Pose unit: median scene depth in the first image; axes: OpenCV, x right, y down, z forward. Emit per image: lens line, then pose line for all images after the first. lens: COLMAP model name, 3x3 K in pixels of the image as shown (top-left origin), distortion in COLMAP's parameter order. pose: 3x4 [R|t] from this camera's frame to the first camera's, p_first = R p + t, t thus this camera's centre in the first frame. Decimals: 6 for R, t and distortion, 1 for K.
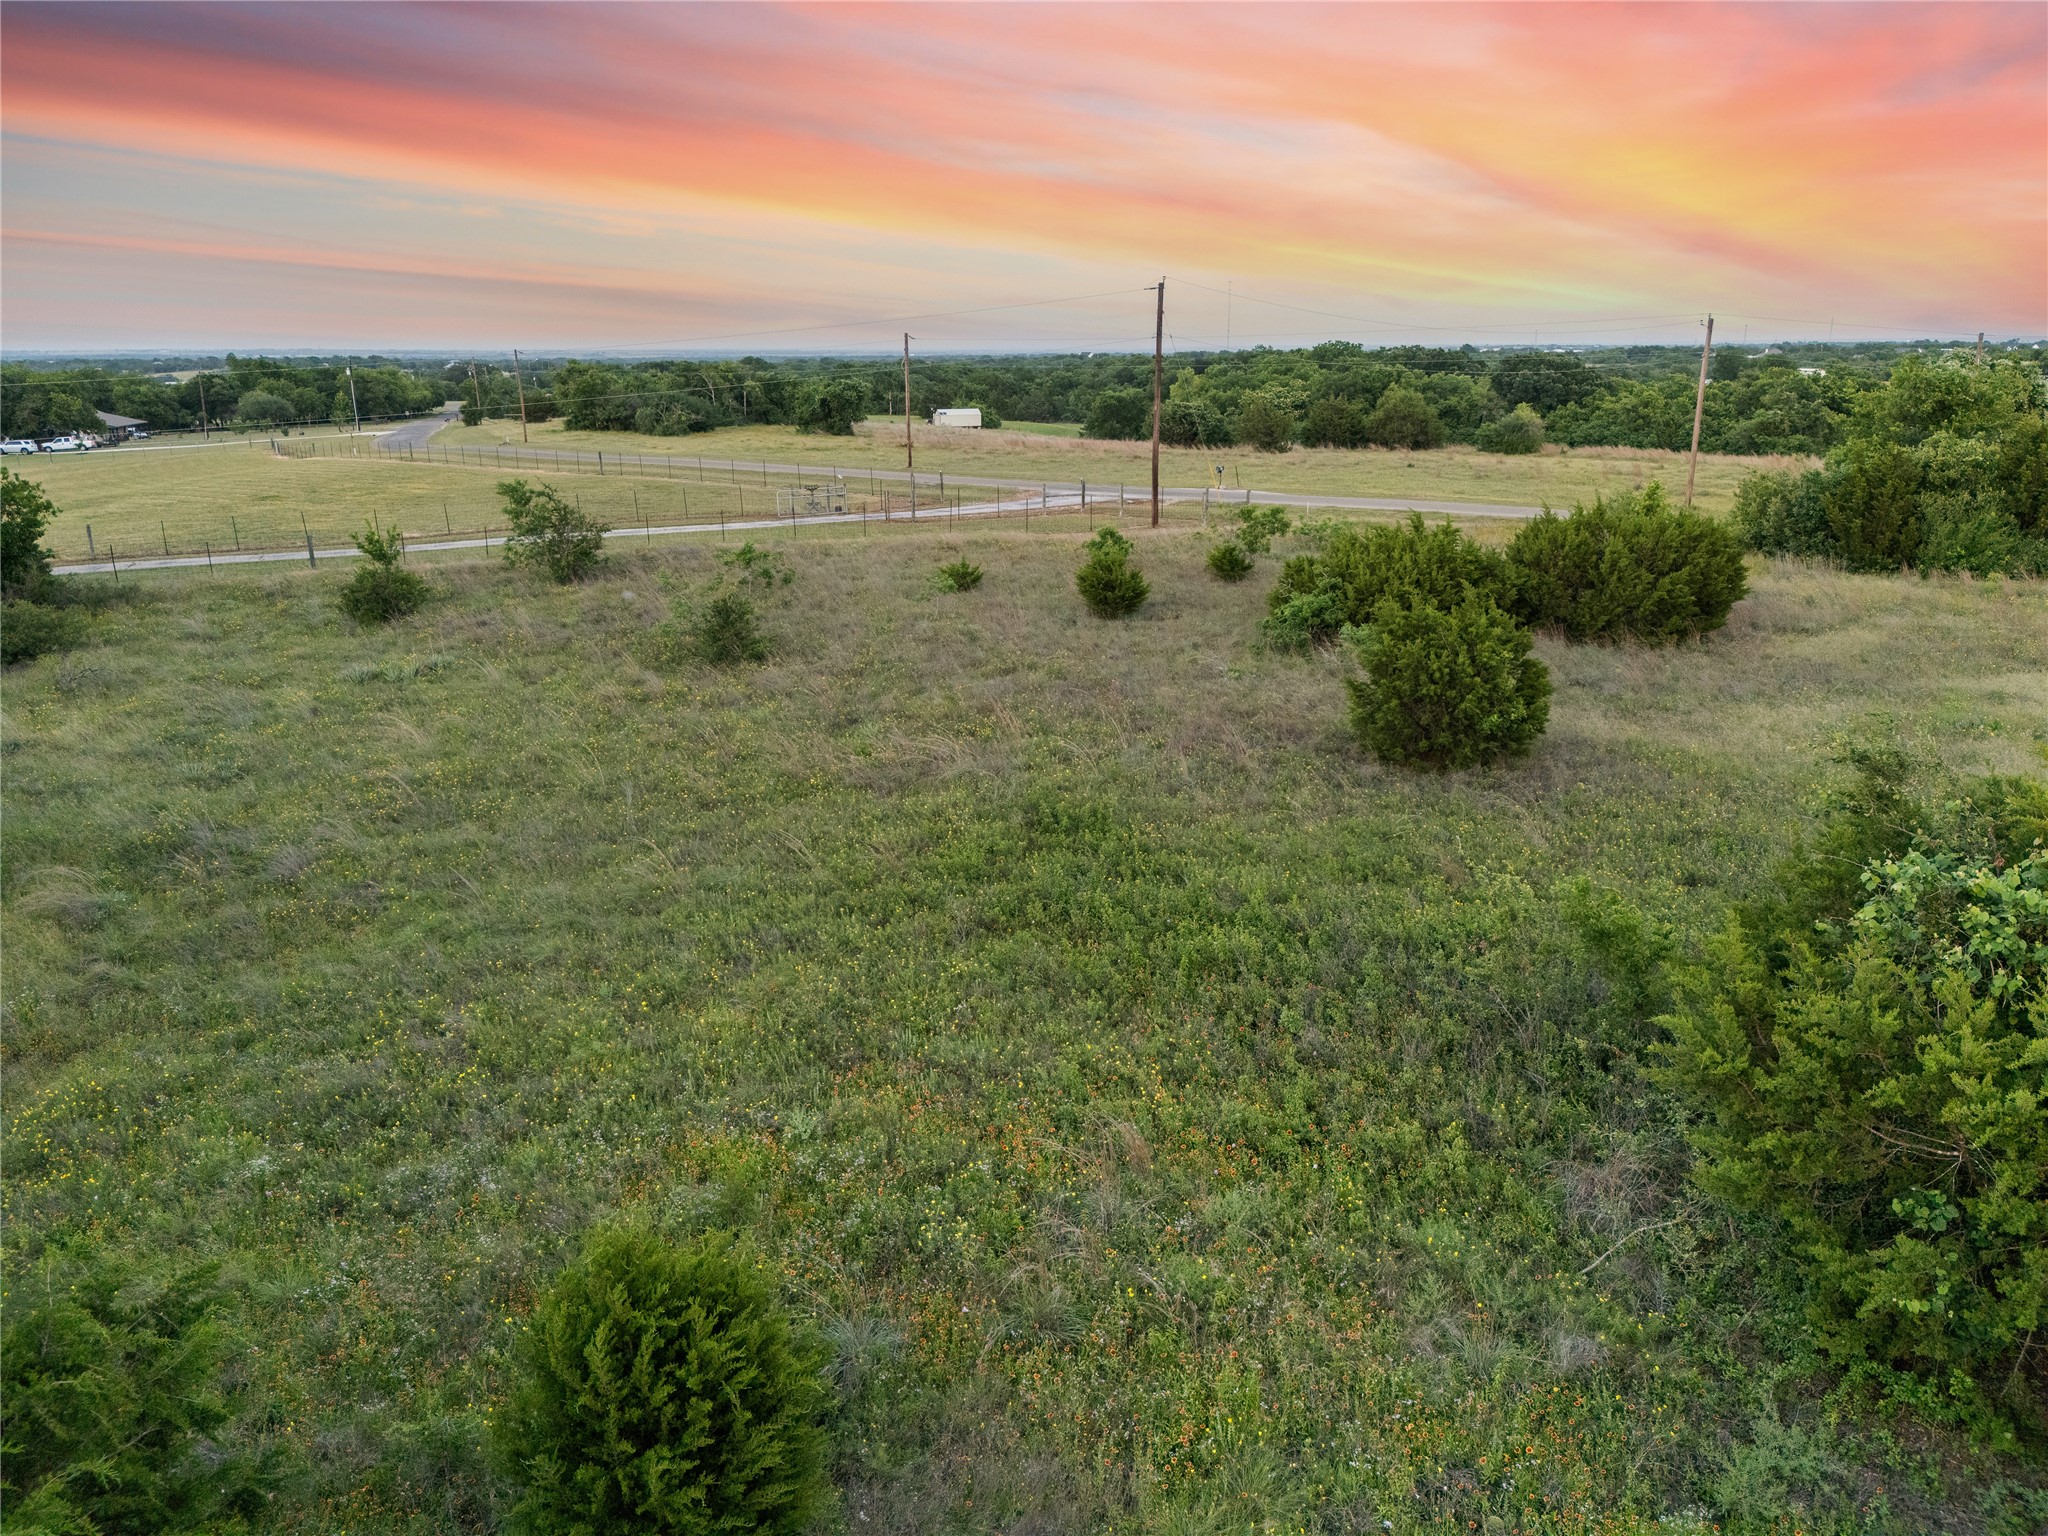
lens RADIAL K [[1489.6, 0, 1024.0], [0, 1489.6, 768.0], [0, 0, 1]] dist [0.062951, -0.064223]
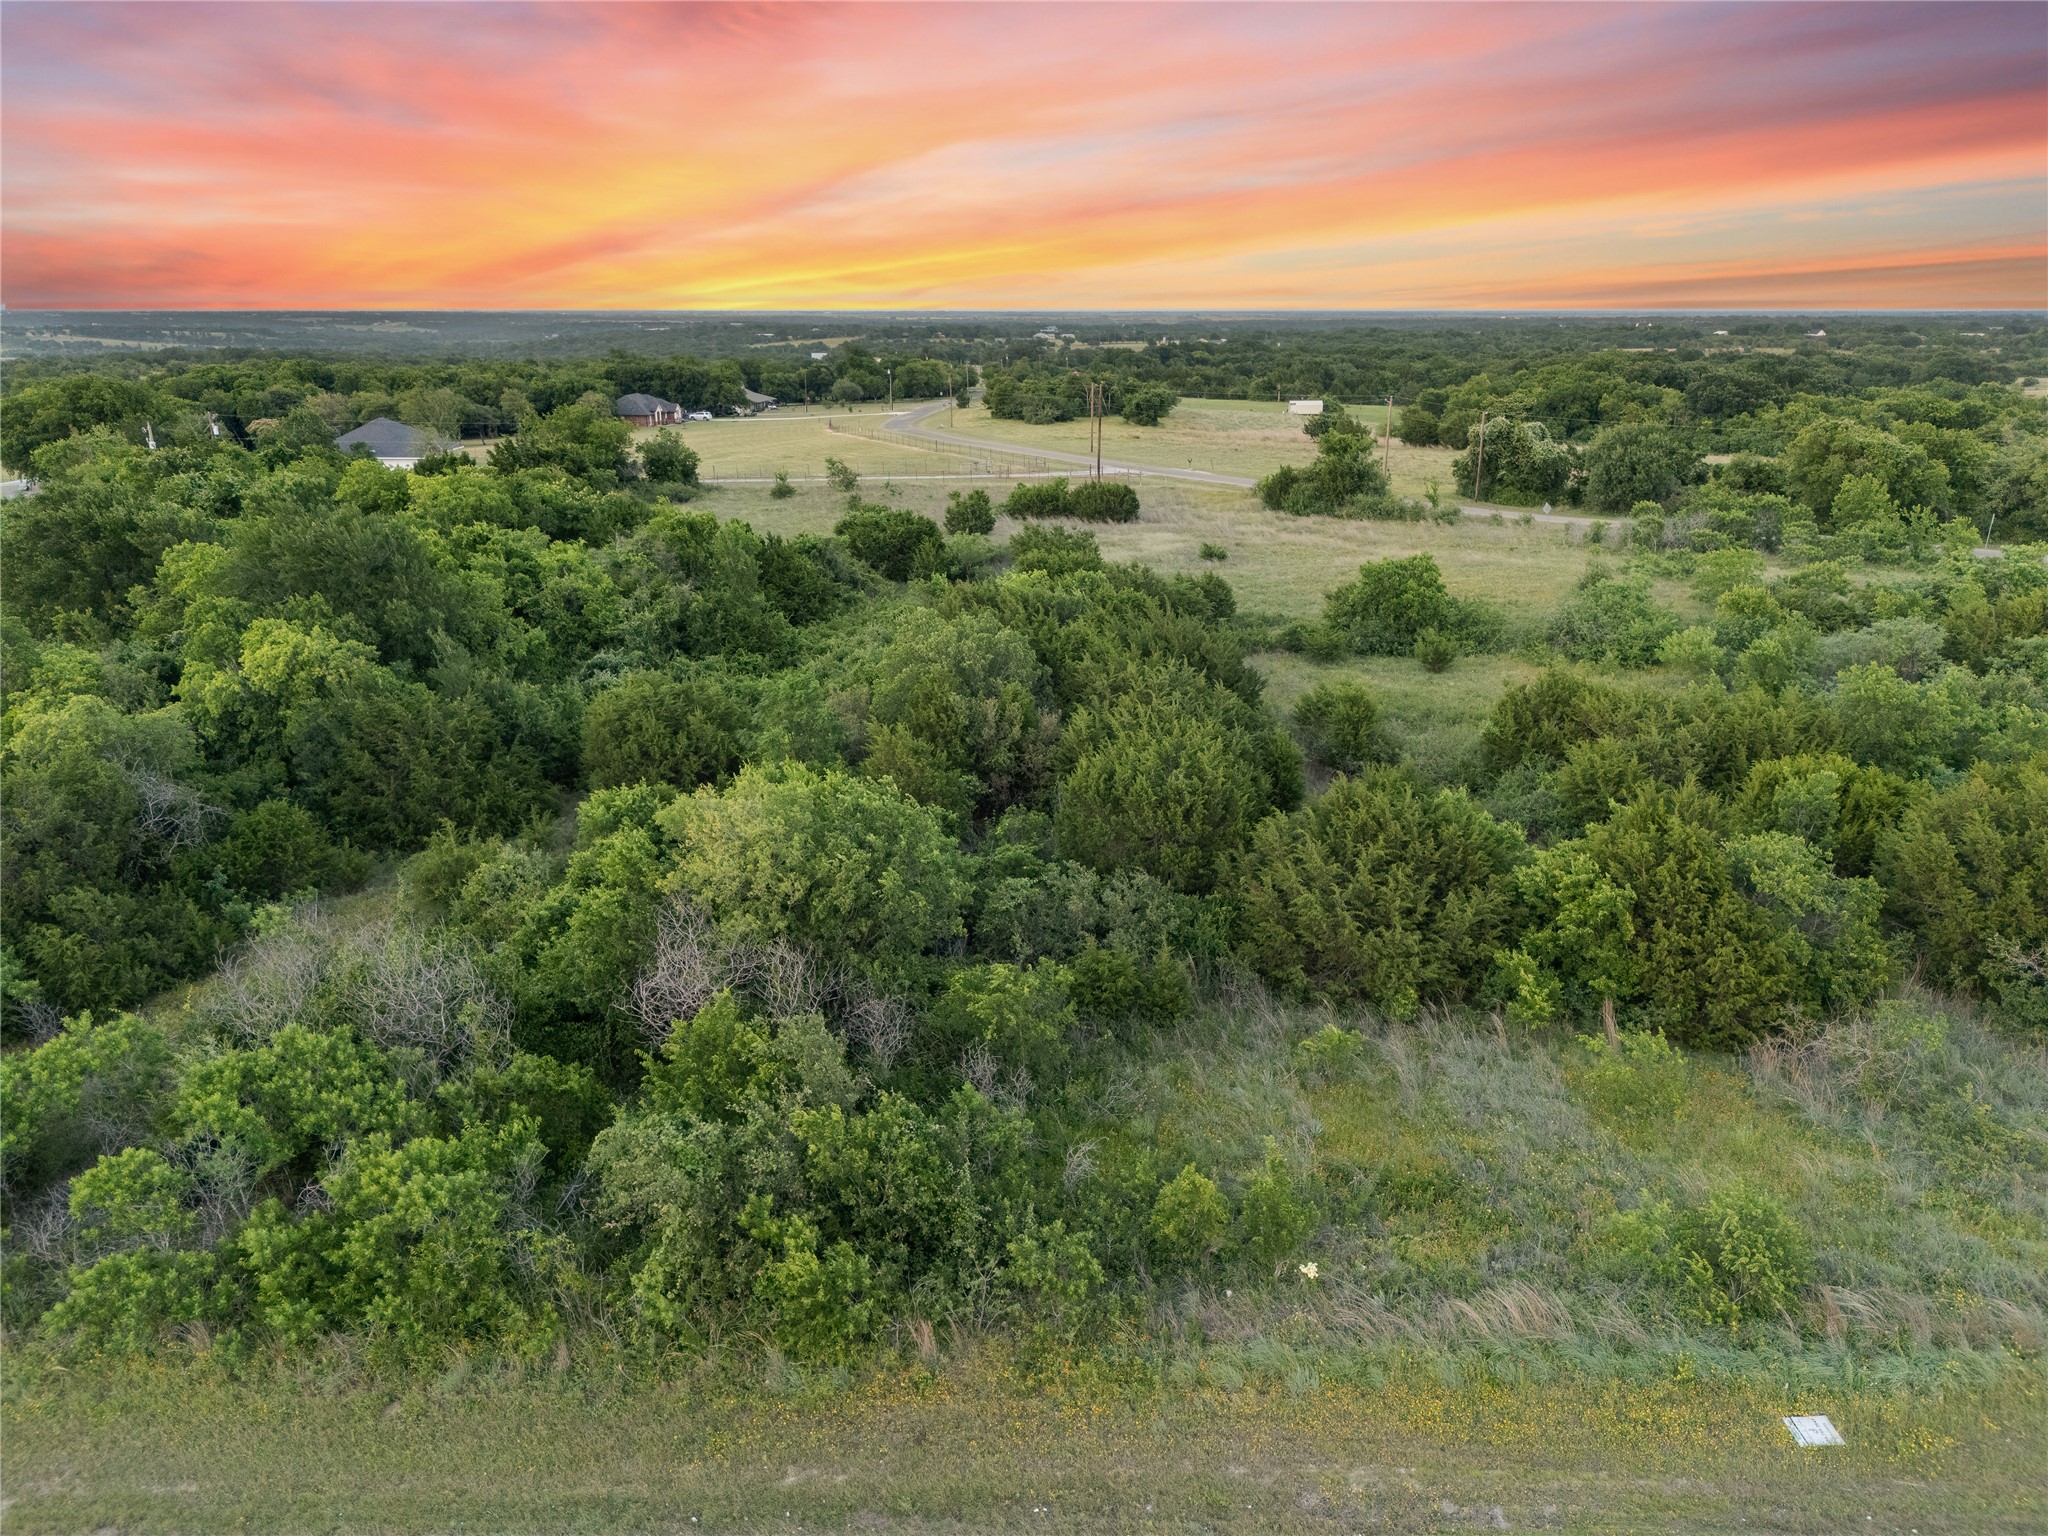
lens RADIAL K [[1489.6, 0, 1024.0], [0, 1489.6, 768.0], [0, 0, 1]] dist [0.062951, -0.064223]
pose [[0.930228, 0.111057, -0.349775, 0.257519], [-0.102865, 0.993809, 0.041972, 0.059570], [0.352271, -0.003064, 0.935893, -0.378715]]
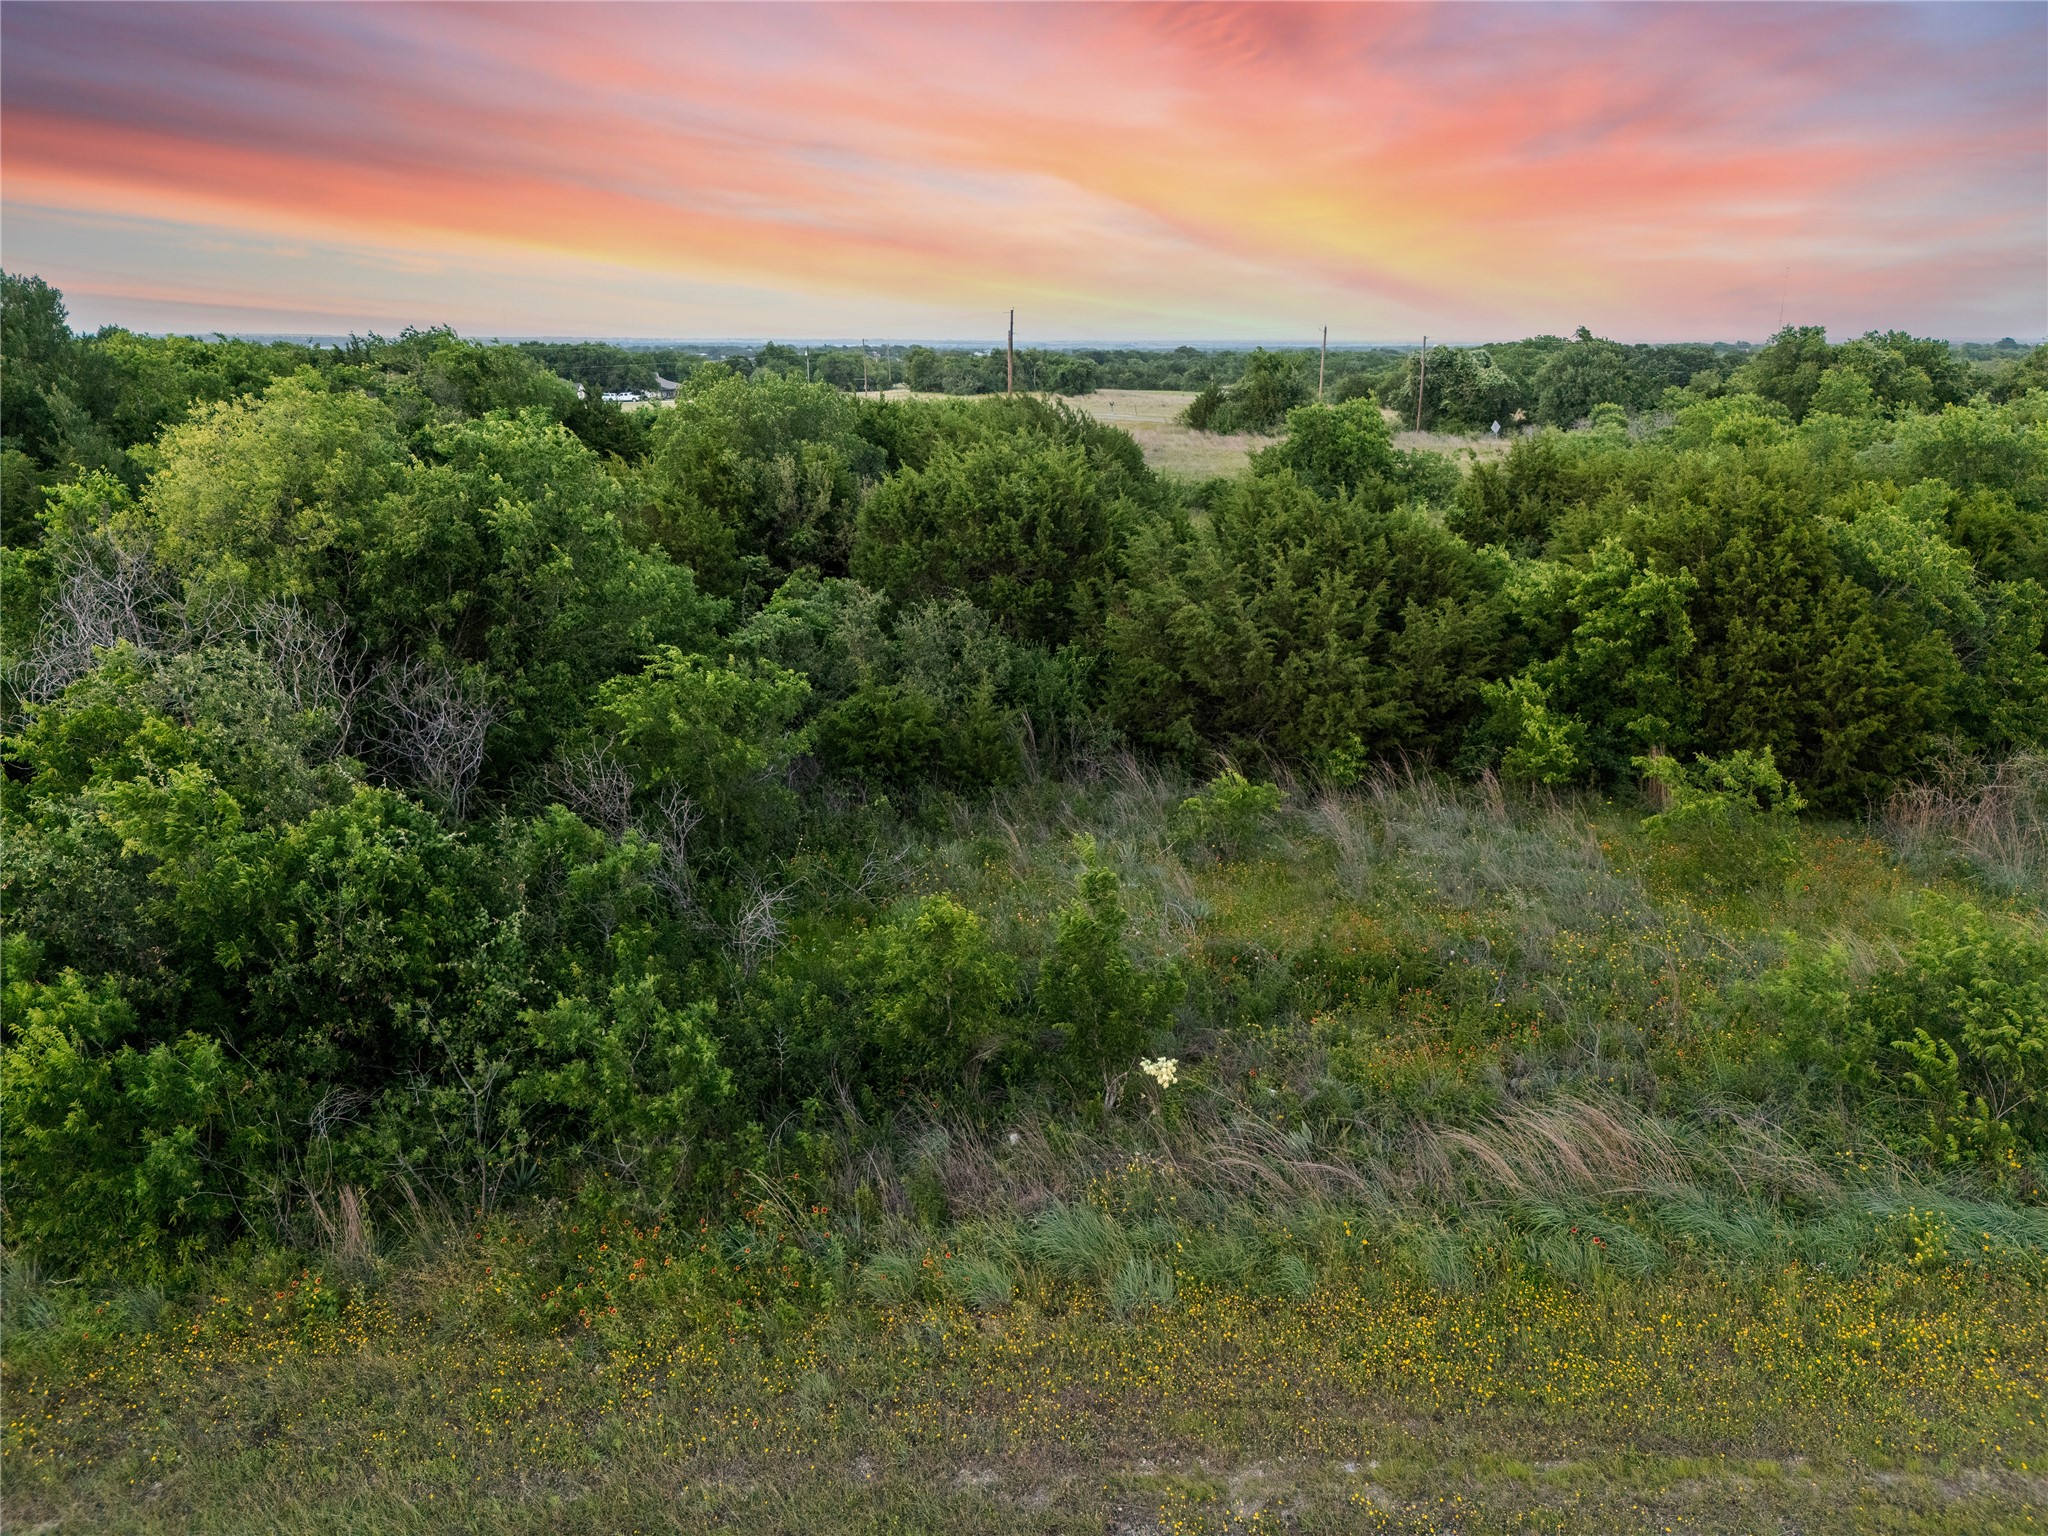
lens RADIAL K [[1489.6, 0, 1024.0], [0, 1489.6, 768.0], [0, 0, 1]] dist [0.062951, -0.064223]
pose [[0.943635, 0.095788, -0.316825, 0.253225], [-0.095083, 0.995312, 0.017725, 0.093968], [0.317038, 0.013399, 0.948318, -0.307614]]
